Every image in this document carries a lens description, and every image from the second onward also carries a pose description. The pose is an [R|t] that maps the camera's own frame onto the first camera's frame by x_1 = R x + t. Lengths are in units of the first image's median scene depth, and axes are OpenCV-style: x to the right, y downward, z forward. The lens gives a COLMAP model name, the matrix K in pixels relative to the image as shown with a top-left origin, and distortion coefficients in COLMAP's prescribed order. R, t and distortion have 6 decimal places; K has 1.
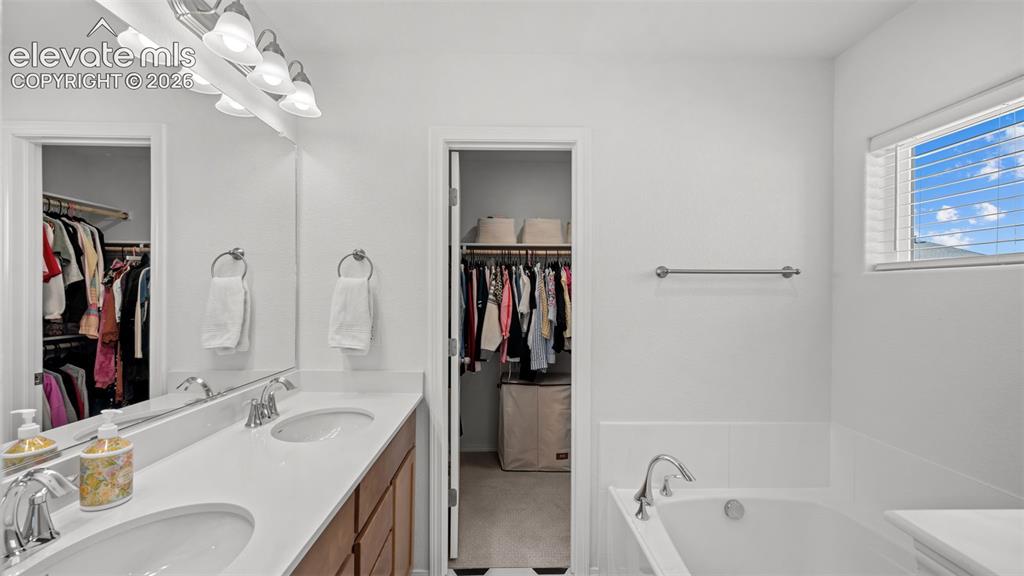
lens RADIAL K [[416.0, 0, 514.1], [0, 416.0, 287.5], [0, 0, 1]] dist [0.001286, -0.000185]
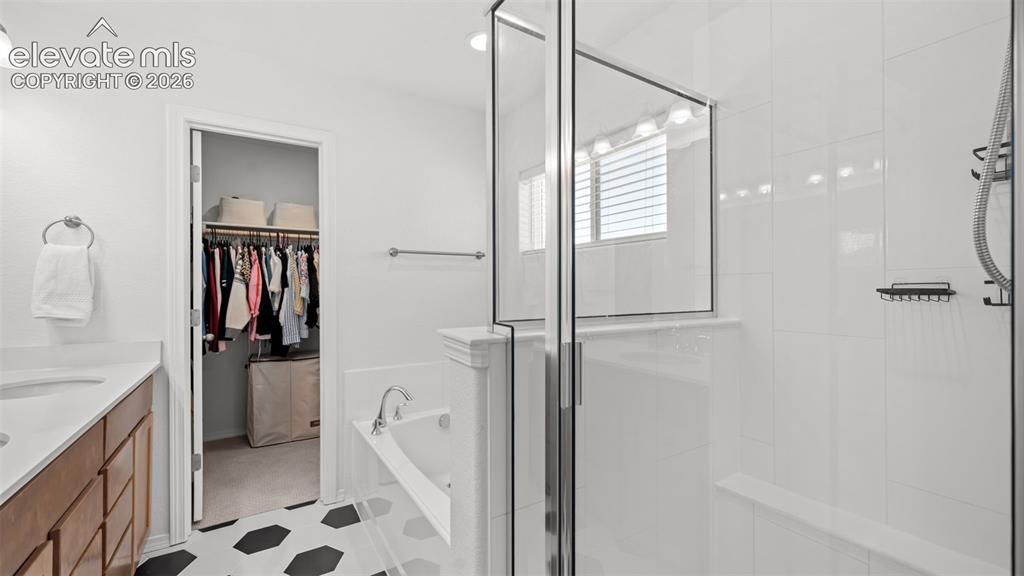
lens RADIAL K [[416.0, 0, 514.1], [0, 416.0, 287.5], [0, 0, 1]] dist [0.001286, -0.000185]
pose [[0.857833, -0.006148, 0.513891, 0.001733], [0.001797, 0.999958, 0.008963, 0.042478], [-0.513925, -0.006765, 0.857808, -0.219527]]
